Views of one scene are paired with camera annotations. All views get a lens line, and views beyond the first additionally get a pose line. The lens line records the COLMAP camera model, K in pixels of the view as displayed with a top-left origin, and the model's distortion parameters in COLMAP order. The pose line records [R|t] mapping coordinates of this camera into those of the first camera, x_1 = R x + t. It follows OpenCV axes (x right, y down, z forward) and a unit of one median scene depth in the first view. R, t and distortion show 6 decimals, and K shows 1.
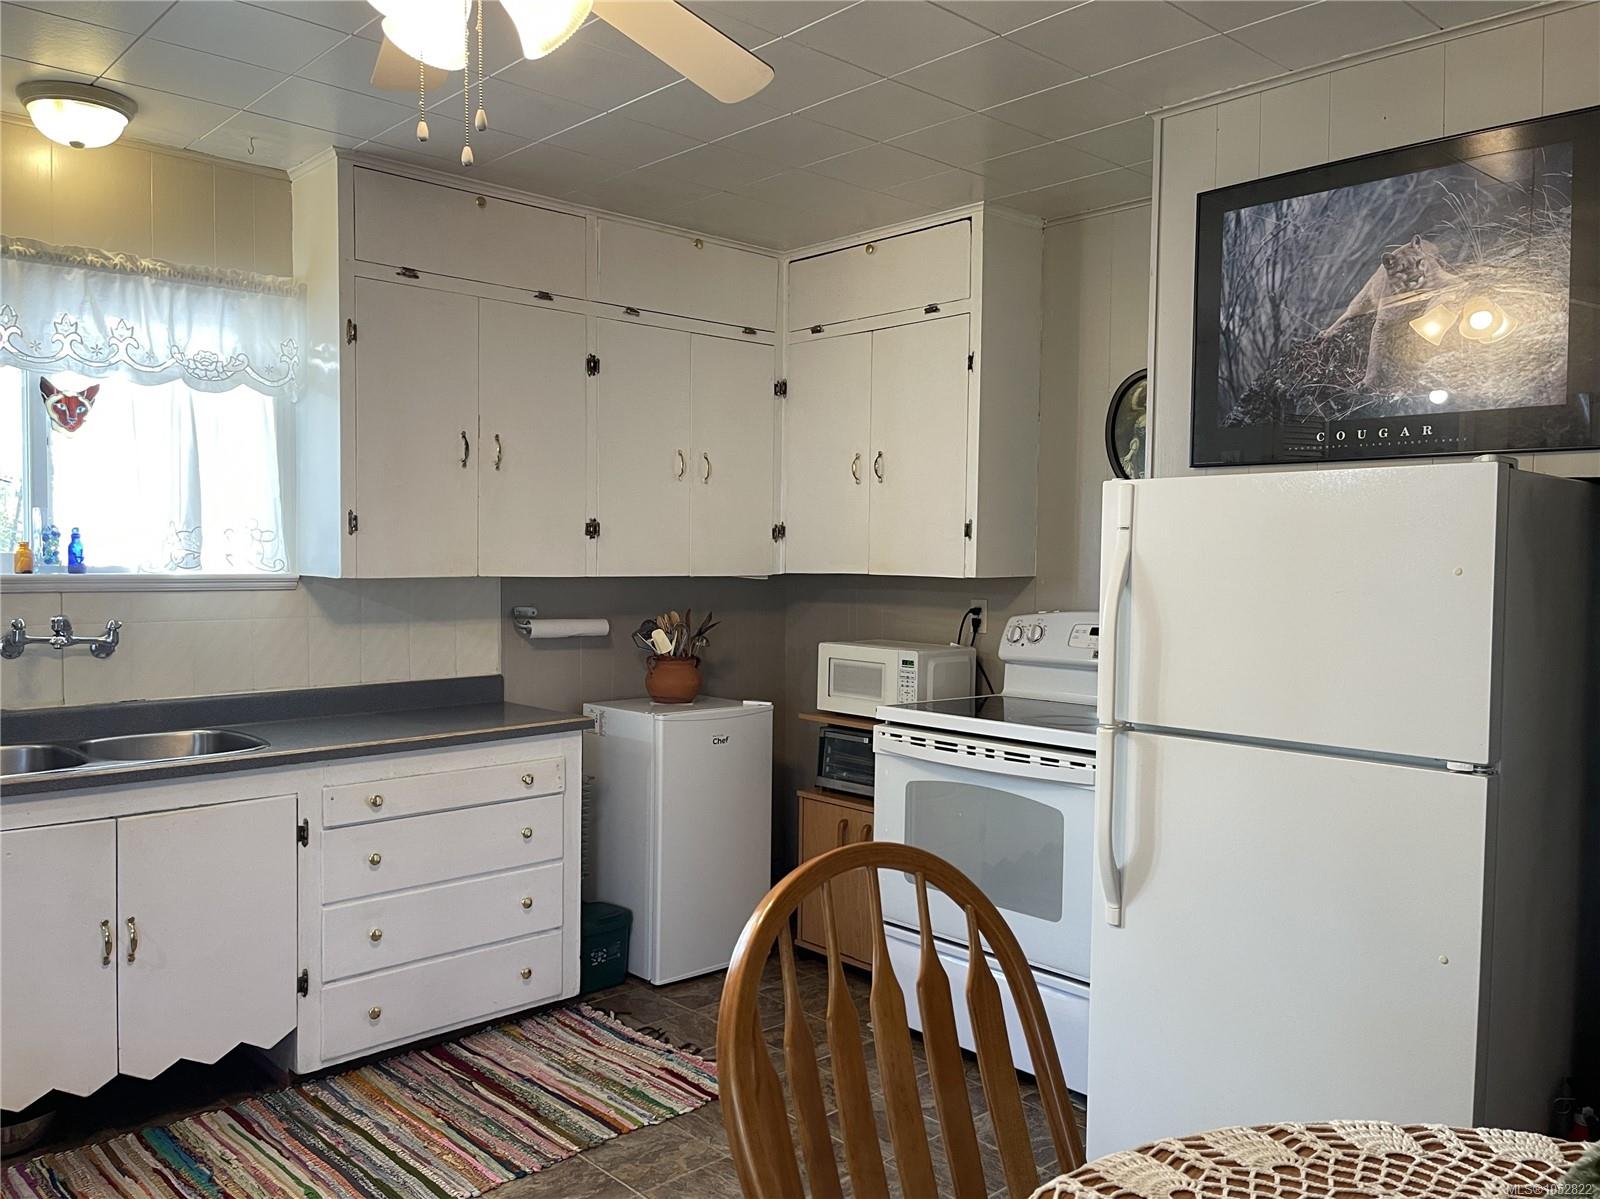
lens RADIAL K [[1239.3, 0, 800.0], [0, 1239.3, 599.5], [0, 0, 1]] dist [0.109016, -0.140619]
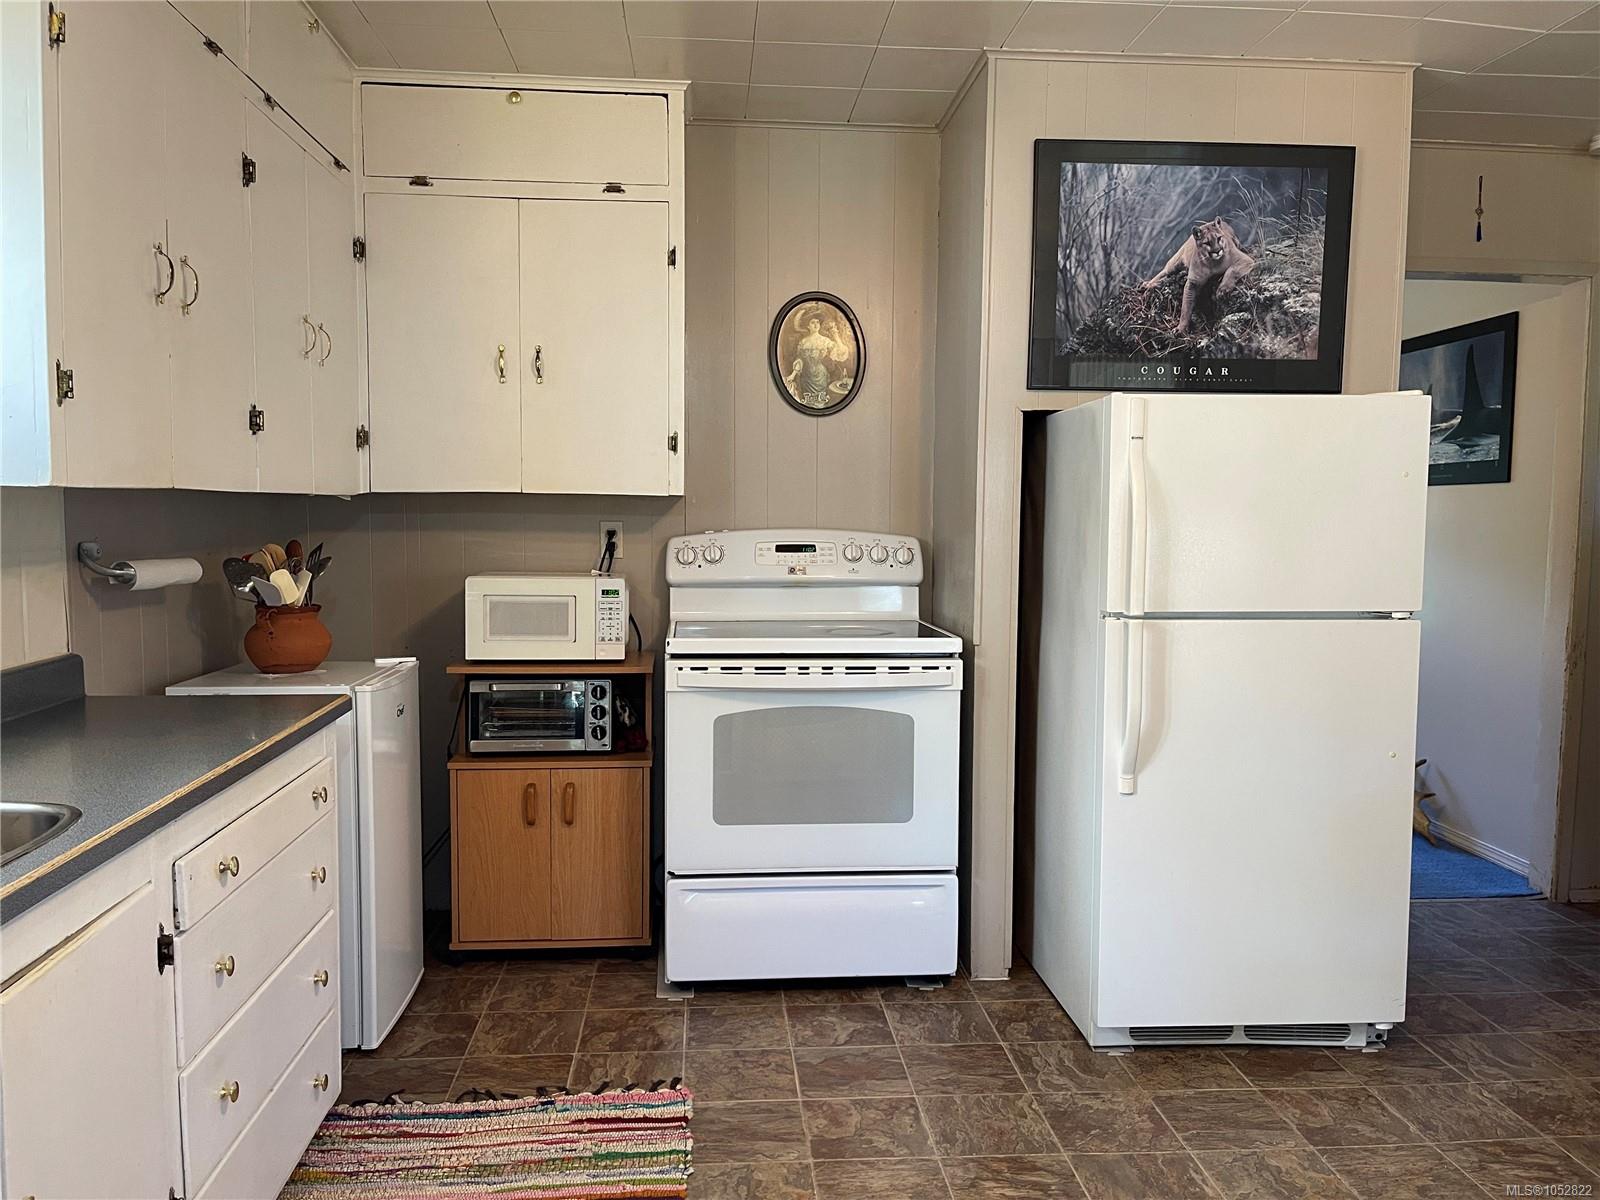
lens RADIAL K [[1193.8, 0, 800.0], [0, 1193.8, 600.0], [0, 0, 1]] dist [0.079846, -0.106956]
pose [[0.625271, -0.066404, 0.777577, -0.679843], [0.028698, 0.997656, 0.062122, 0.010386], [-0.779880, -0.016528, 0.625711, 0.501194]]
